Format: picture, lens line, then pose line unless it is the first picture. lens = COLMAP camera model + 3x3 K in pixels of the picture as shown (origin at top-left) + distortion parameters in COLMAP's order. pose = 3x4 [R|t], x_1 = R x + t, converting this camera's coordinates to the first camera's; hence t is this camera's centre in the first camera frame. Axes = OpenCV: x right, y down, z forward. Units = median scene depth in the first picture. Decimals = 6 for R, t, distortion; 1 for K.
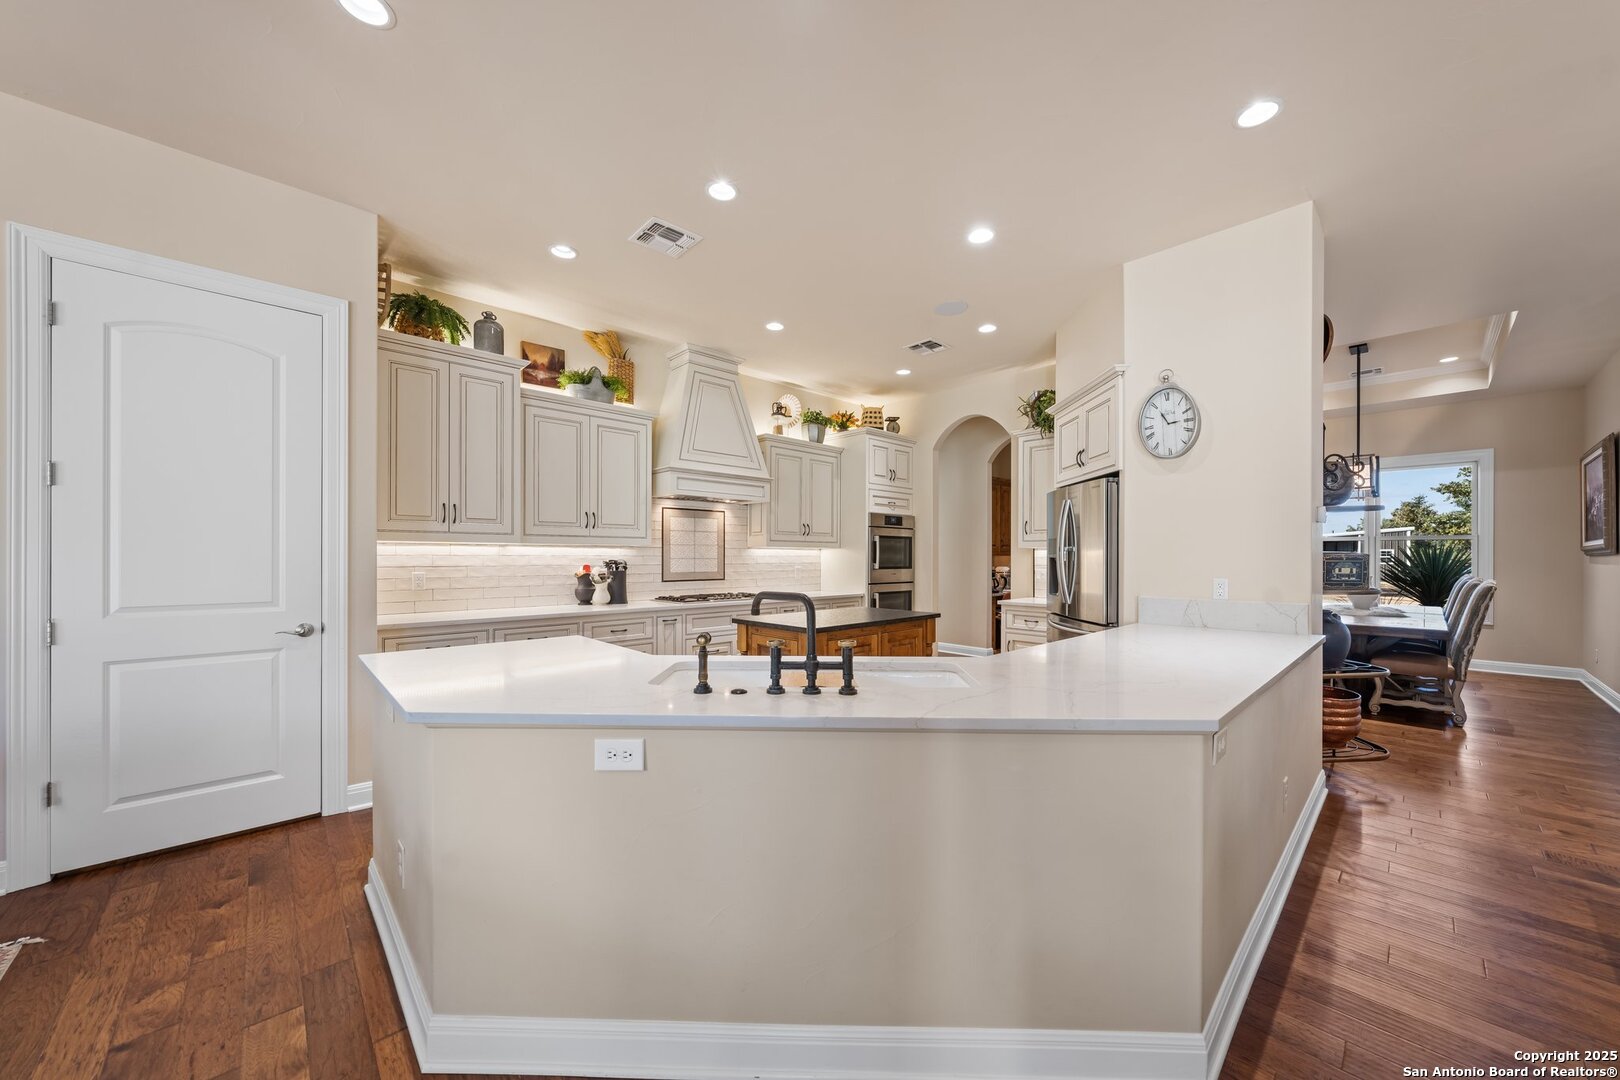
lens RADIAL K [[581.7, 0, 811.0], [0, 581.7, 551.7], [0, 0, 1]] dist [0.000015, 0.000001]
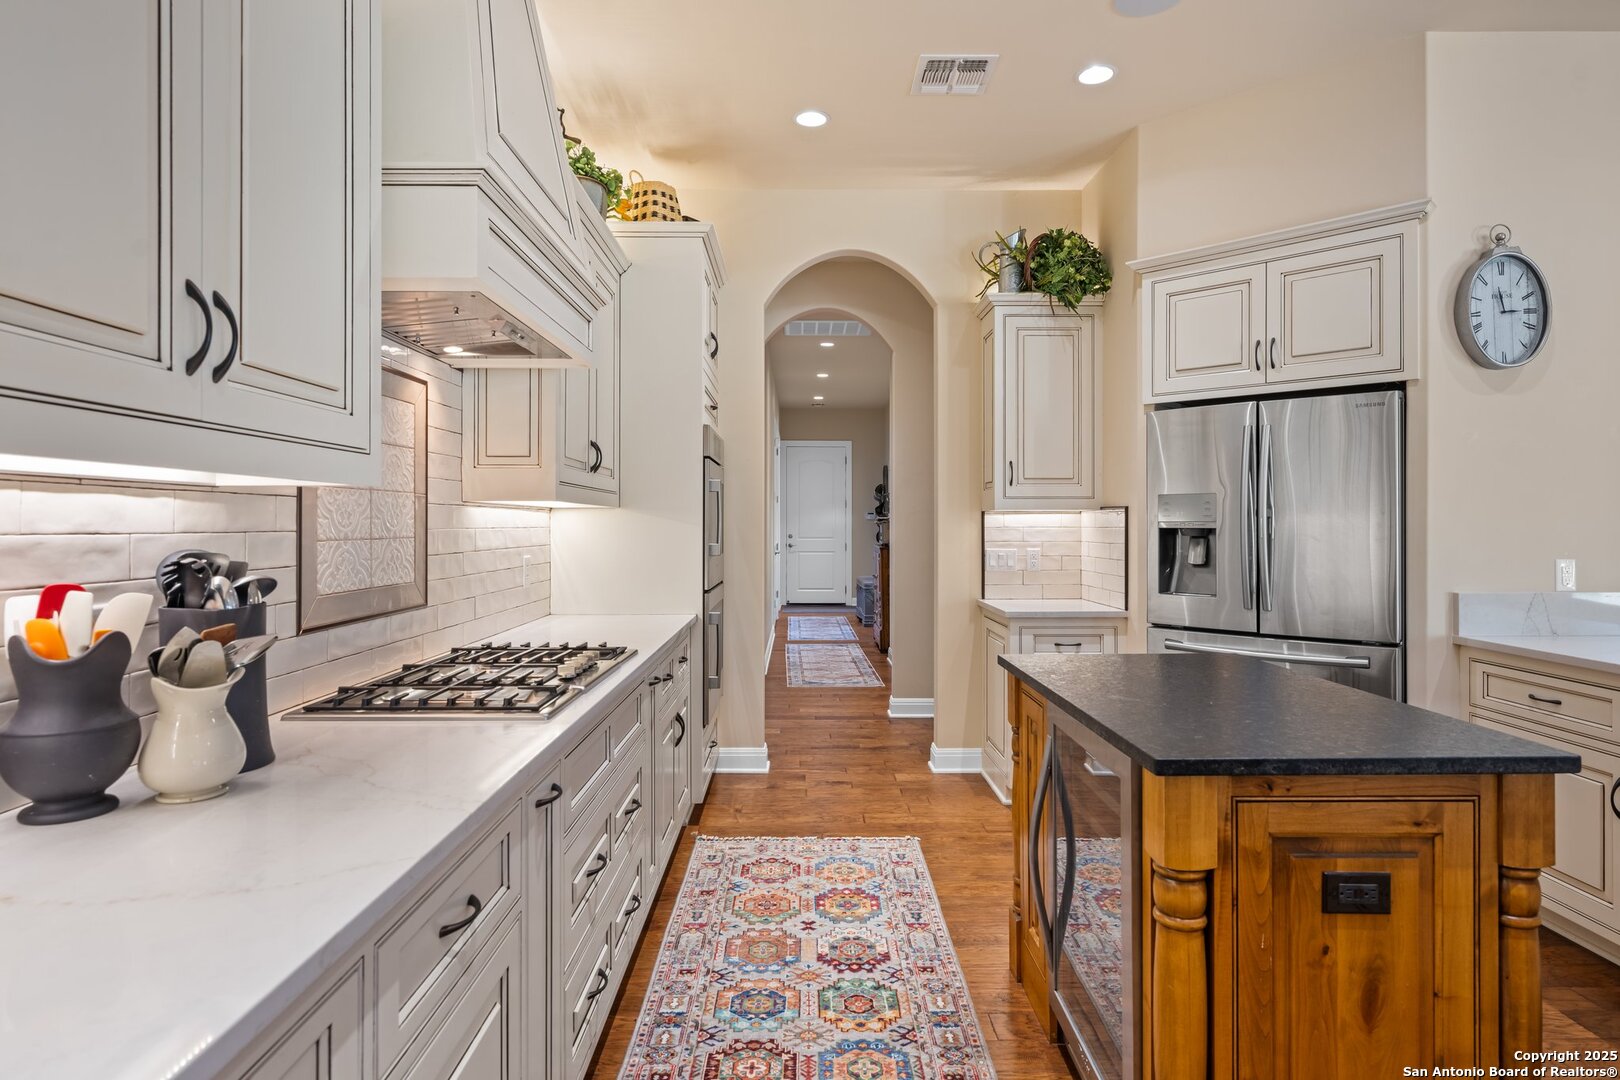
lens RADIAL K [[907.2, 0, 808.7], [0, 907.2, 529.4], [0, 0, 1]] dist [-0.002959, -0.000277]
pose [[0.682866, -0.004671, 0.730529, -0.594311], [-0.001384, 0.999969, 0.007687, 0.006050], [-0.730542, -0.006261, 0.682839, 0.867809]]
